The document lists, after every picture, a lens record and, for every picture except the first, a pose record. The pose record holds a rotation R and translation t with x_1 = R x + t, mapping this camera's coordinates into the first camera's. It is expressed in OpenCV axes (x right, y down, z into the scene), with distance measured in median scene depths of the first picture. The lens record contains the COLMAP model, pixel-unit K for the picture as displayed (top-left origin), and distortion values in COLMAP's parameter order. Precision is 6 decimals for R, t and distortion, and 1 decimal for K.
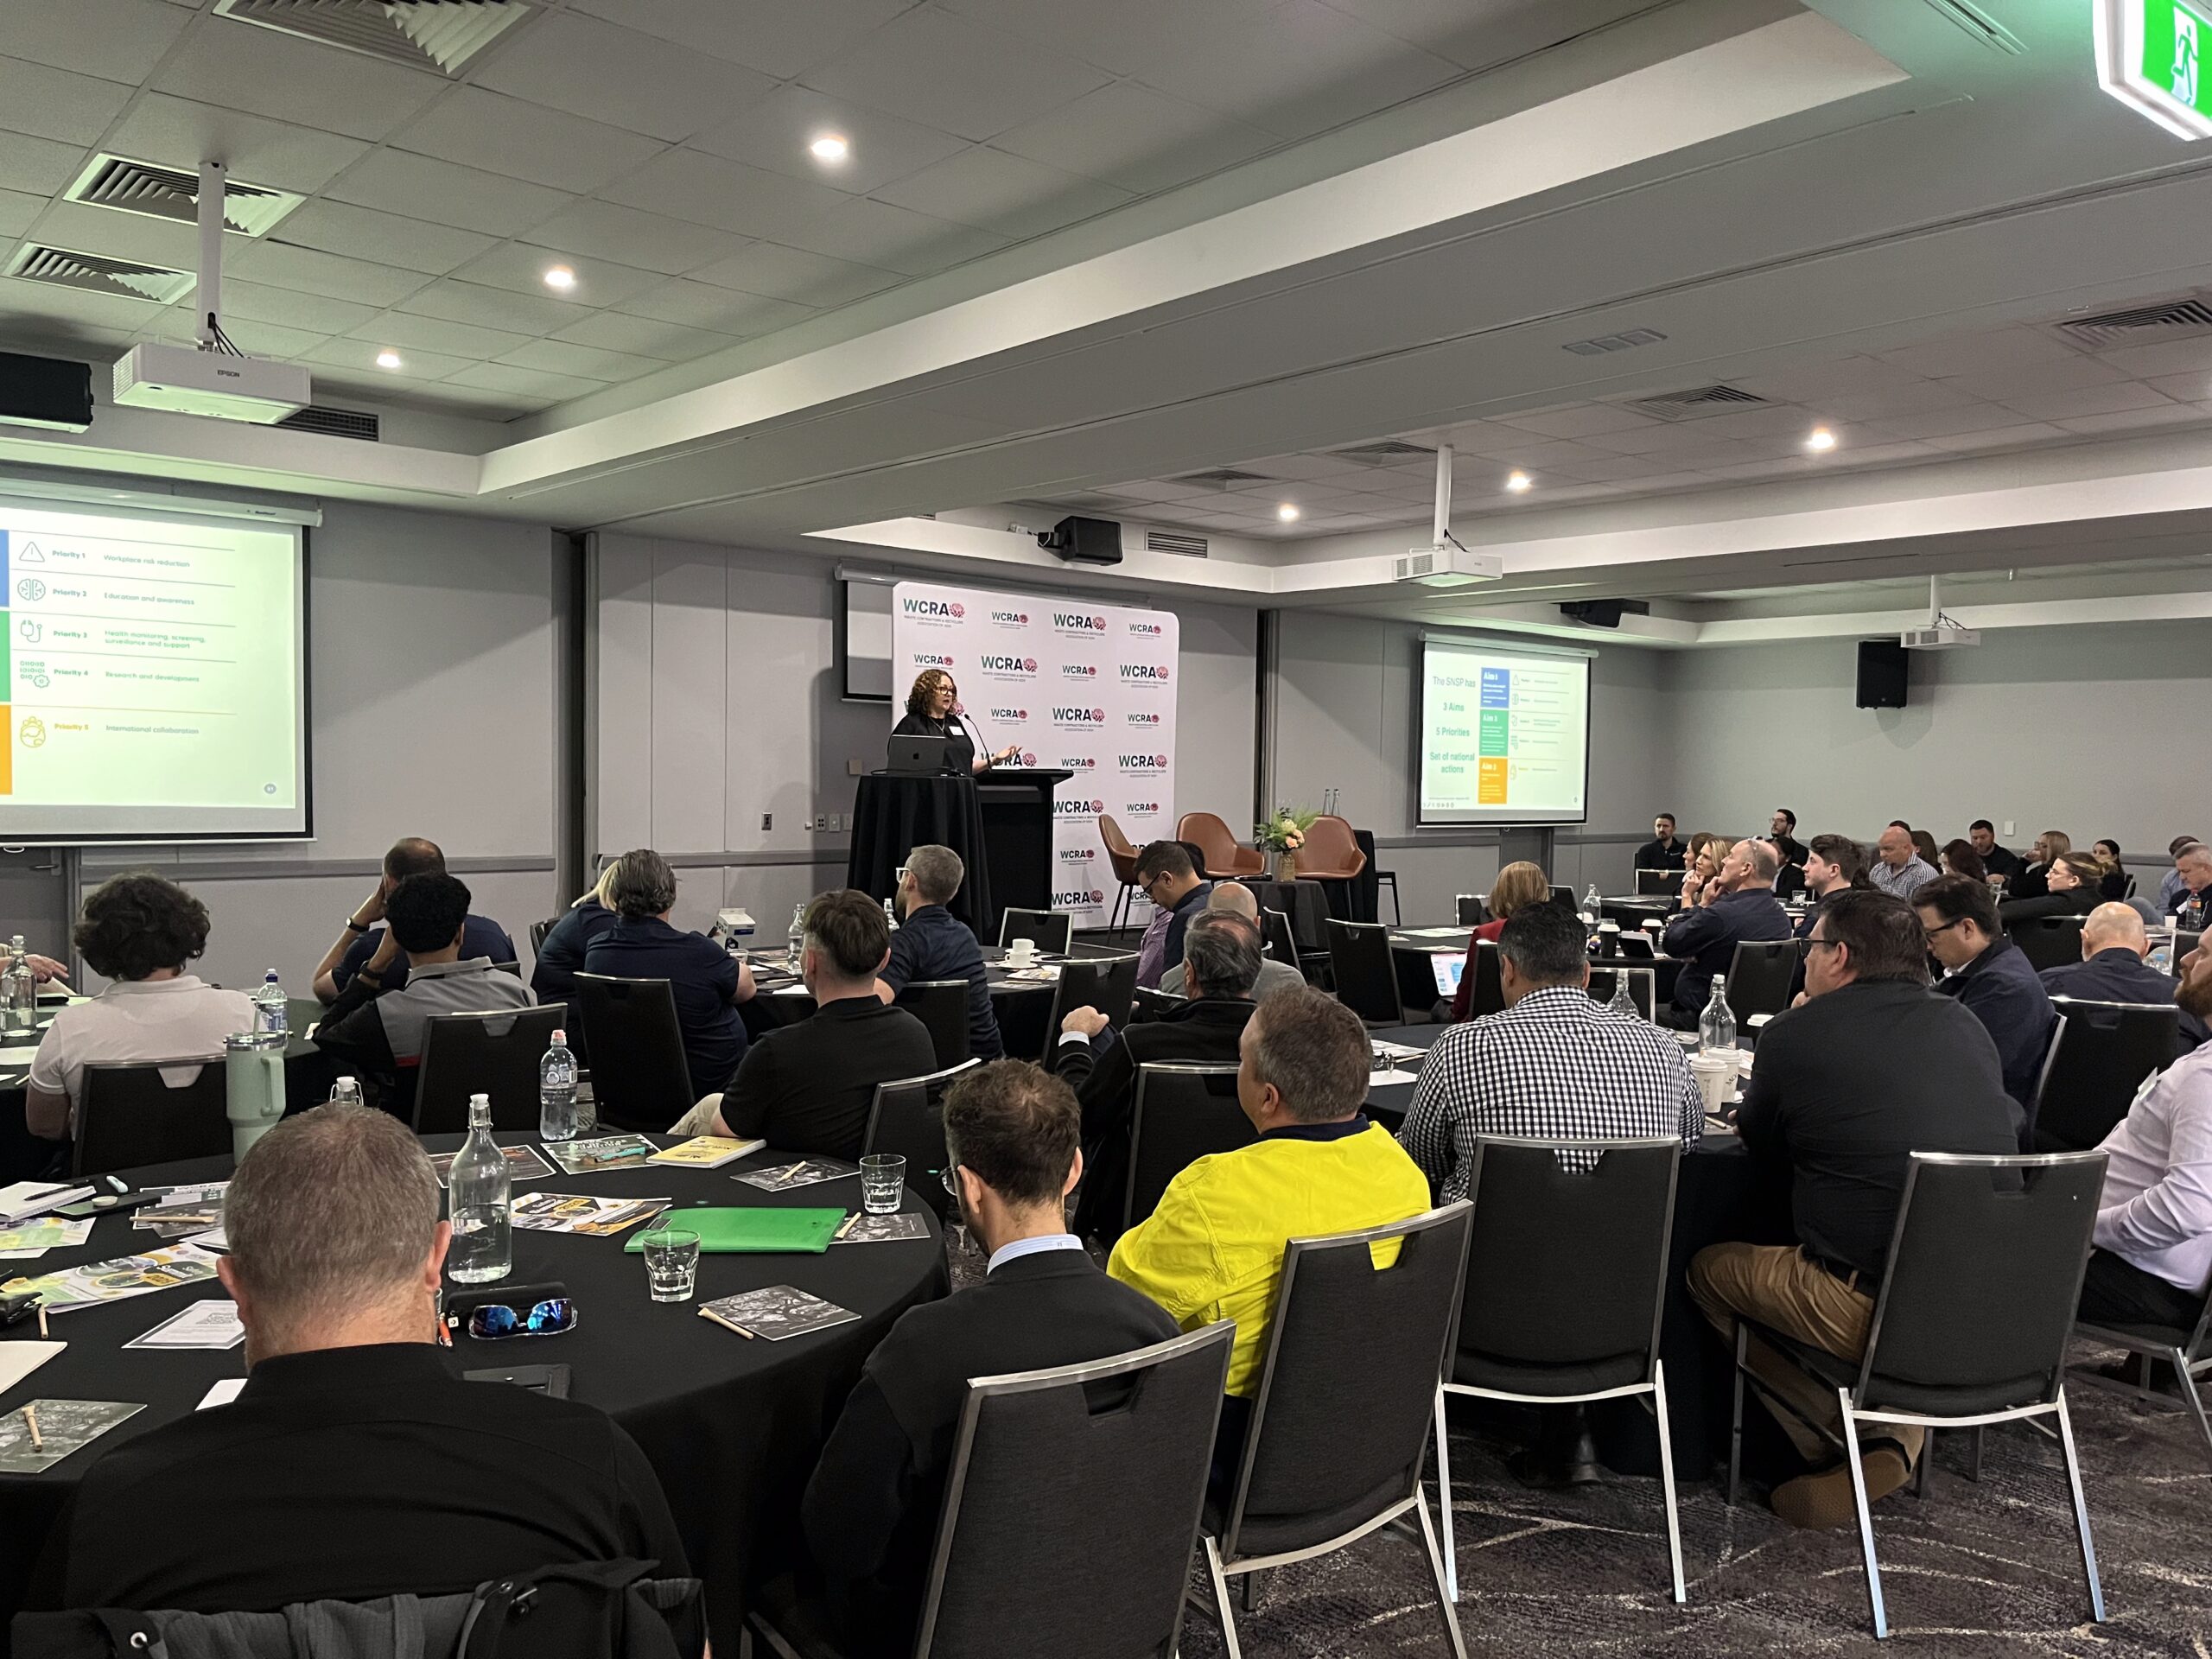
lens RADIAL K [[1667.7, 0, 1145.0], [0, 1667.7, 819.2], [0, 0, 1]] dist [0.130335, -0.143715]
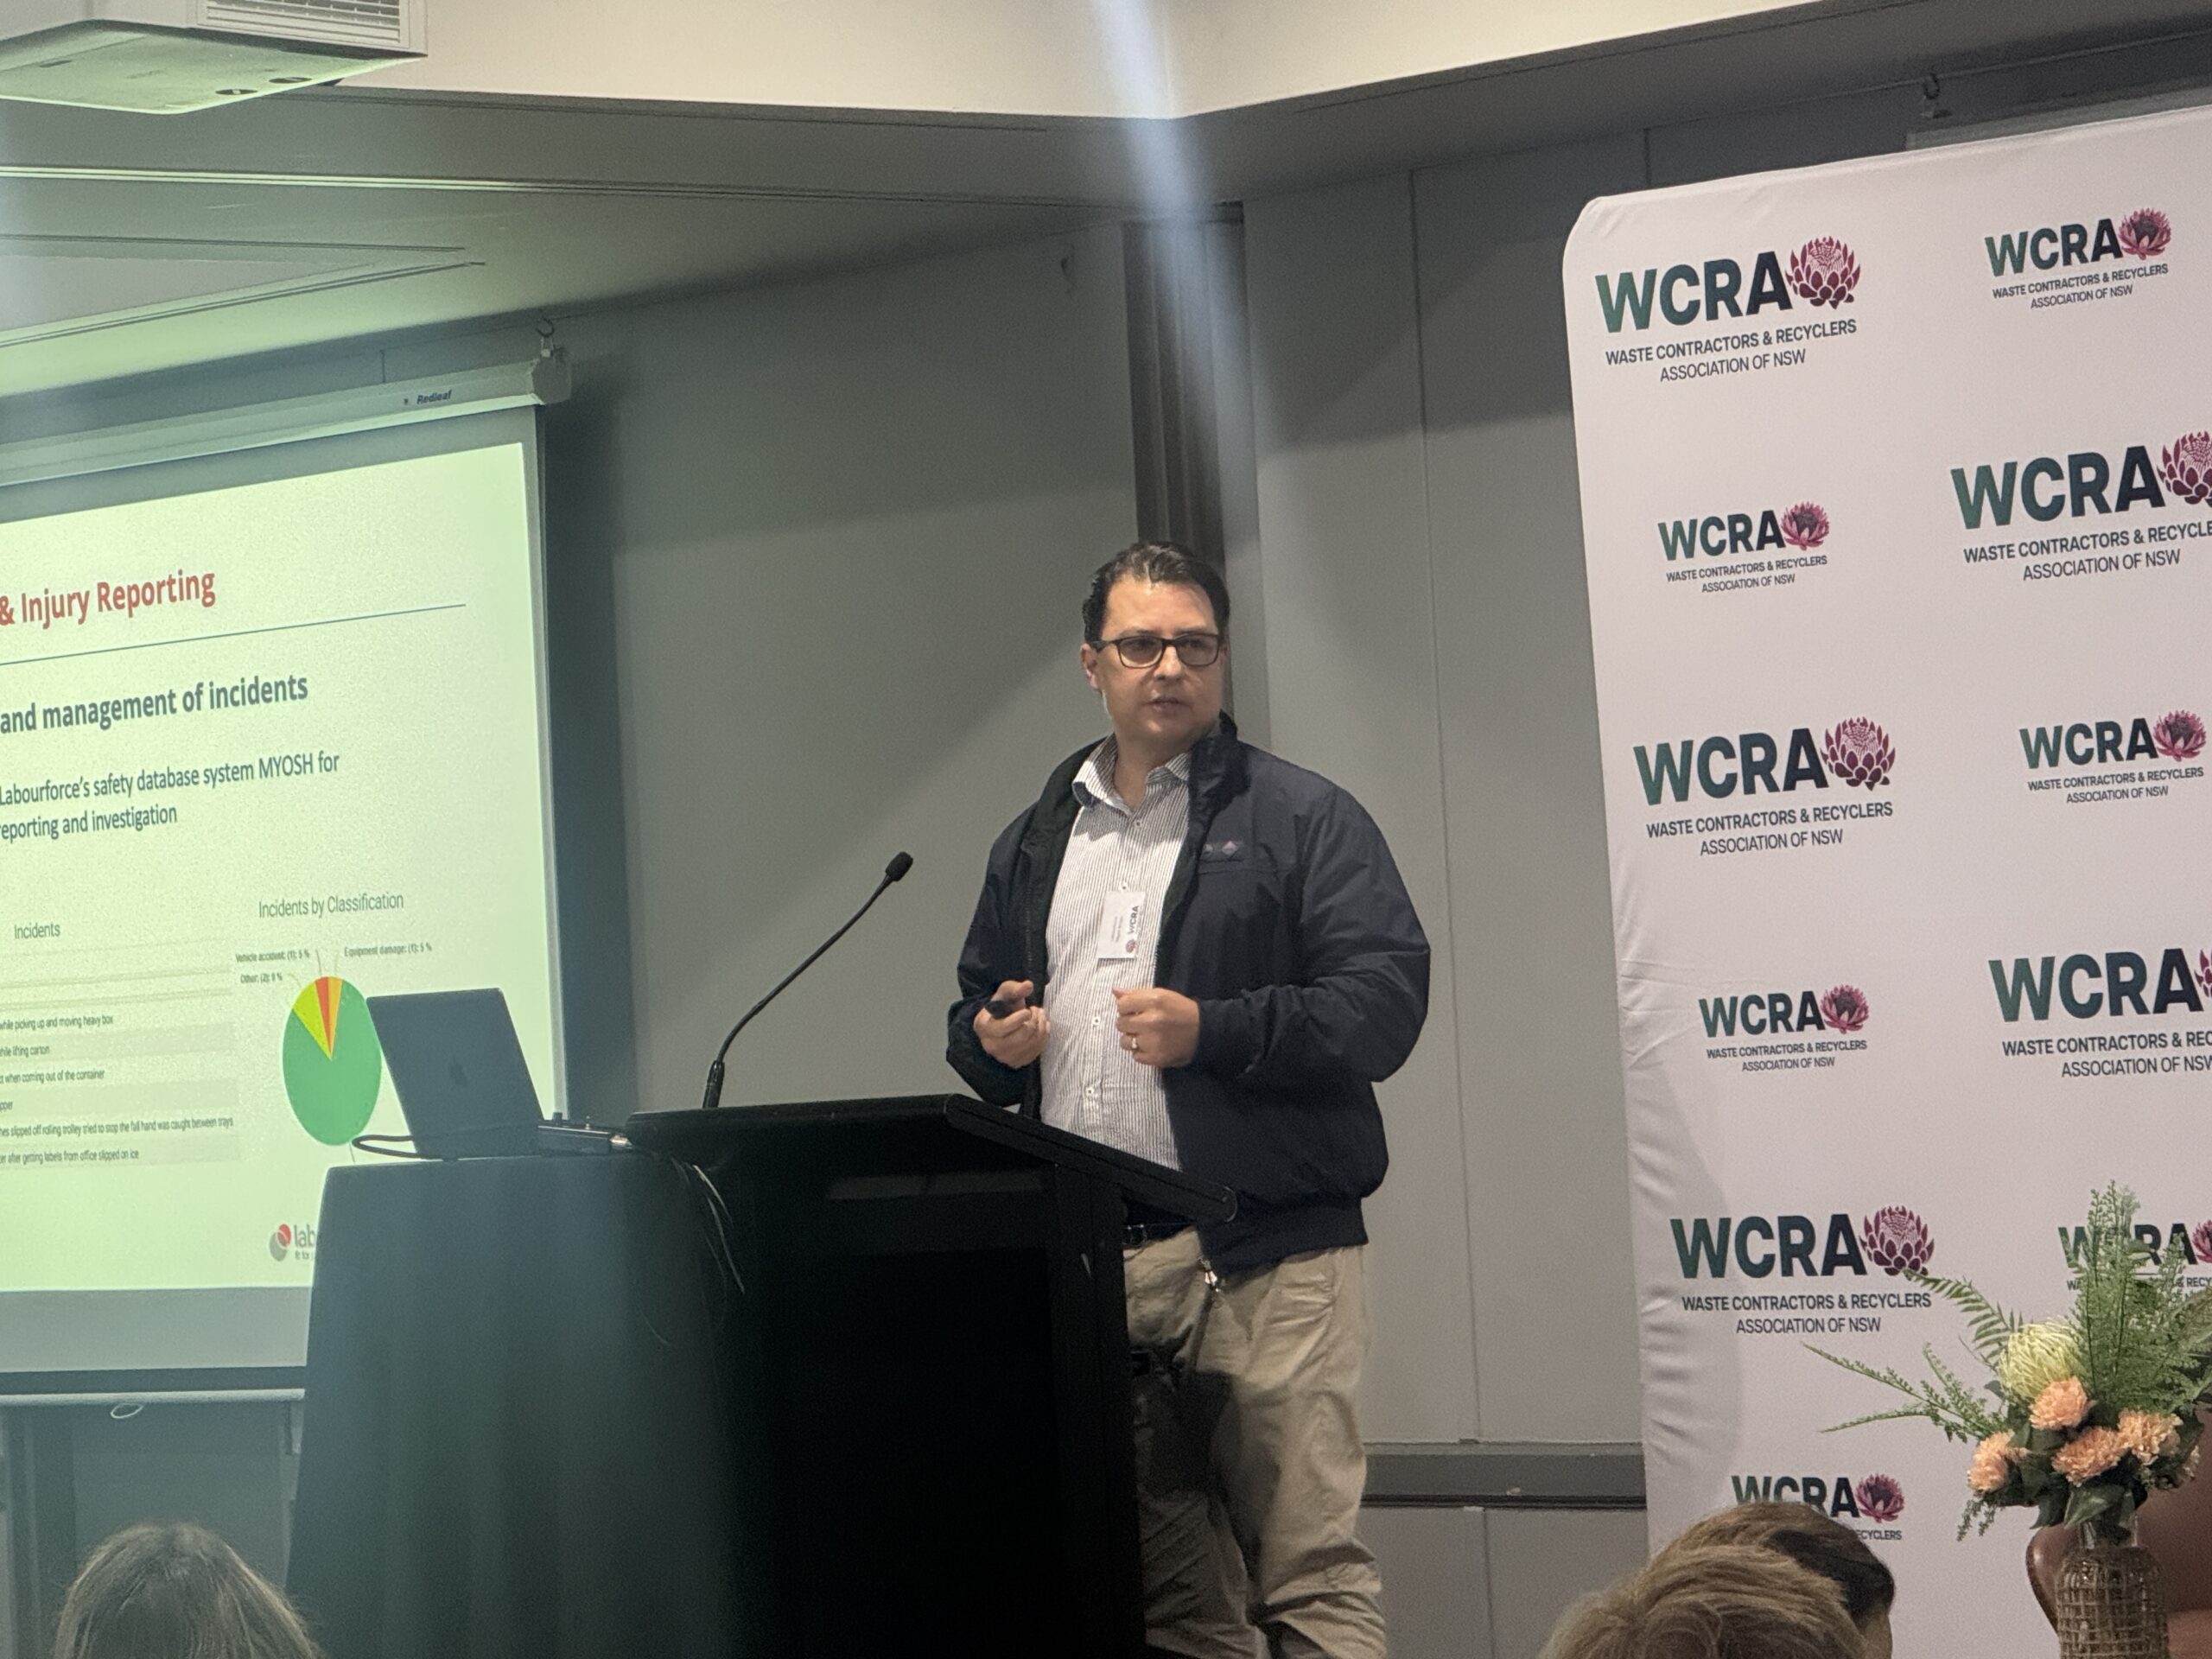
lens RADIAL K [[8531.1, 0, 1107.6], [0, 8531.1, 709.3], [0, 0, 1]] dist [0.152599, 3.766411]
pose [[-0.002345, -0.064297, -0.997928, 0.926000], [0.025442, 0.997604, -0.064336, -0.007229], [0.999674, -0.025540, -0.000704, 0.915795]]
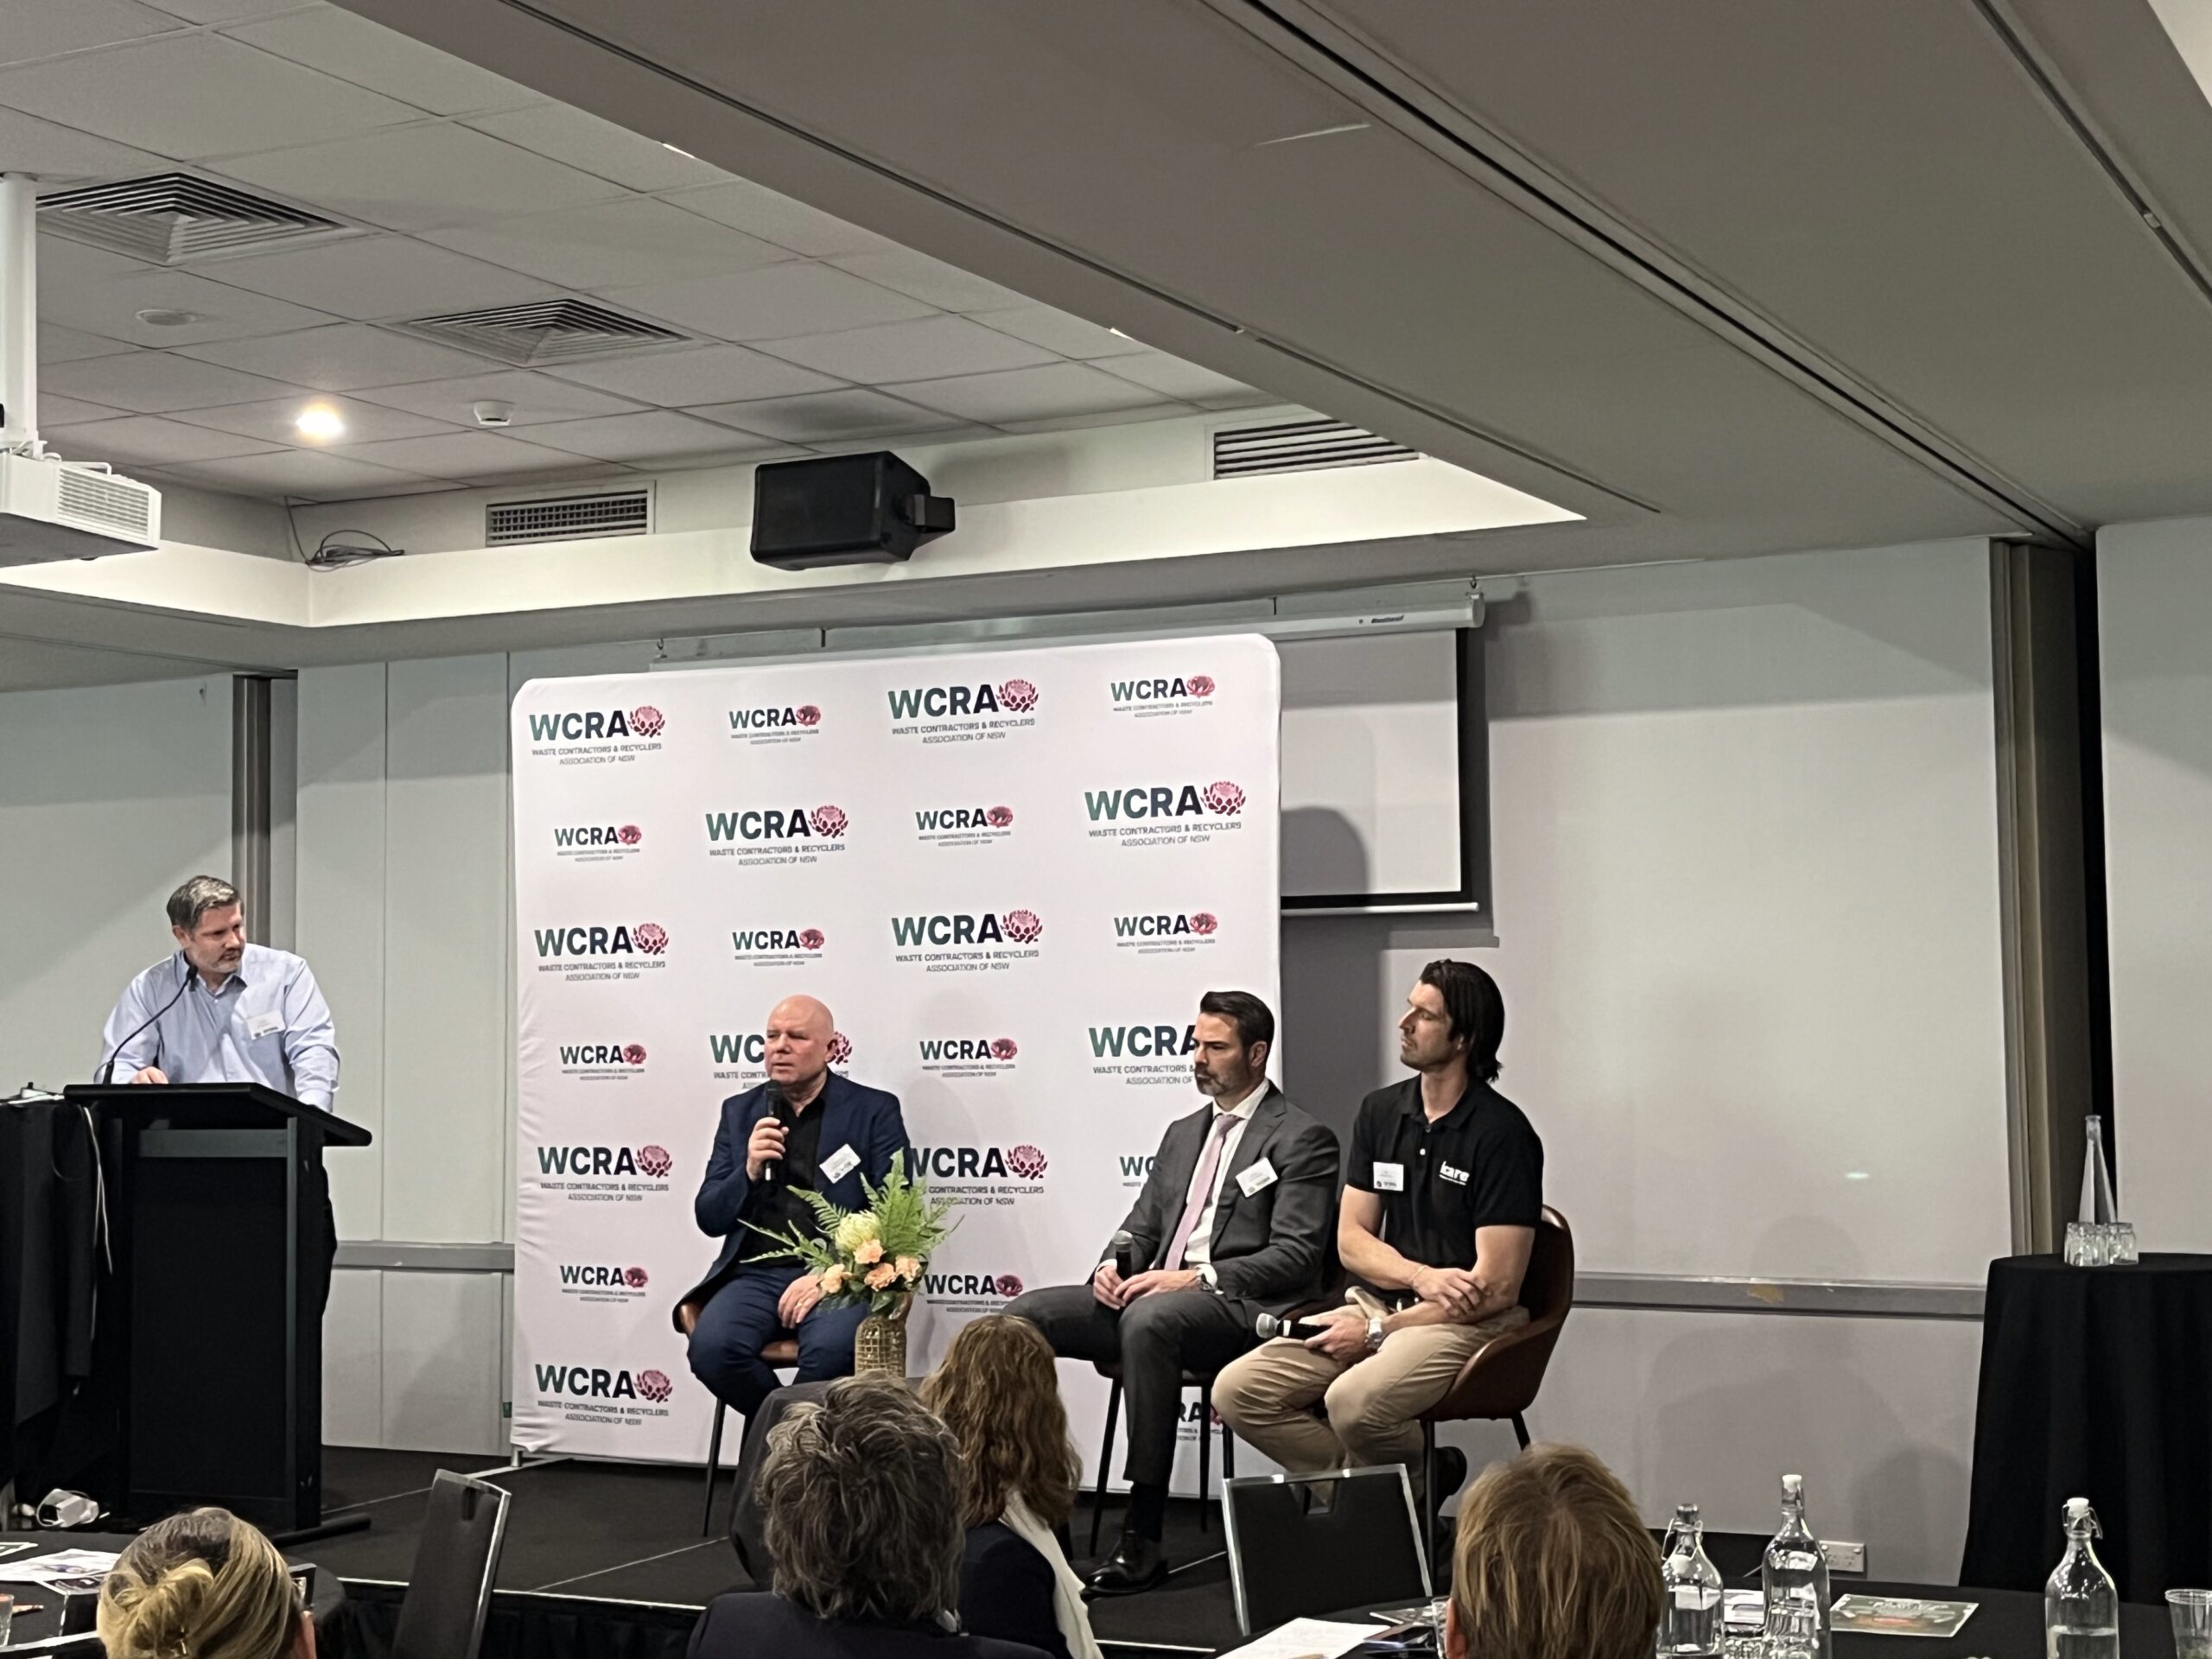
lens RADIAL K [[3170.6, 0, 1106.0], [0, 3170.6, 829.5], [0, 0, 1]] dist [0.175309, -0.617649]
pose [[0.364941, -0.081927, -0.927419, 0.729603], [-0.008612, 0.995781, -0.091355, -0.018524], [0.930991, 0.041326, 0.362696, 0.808431]]
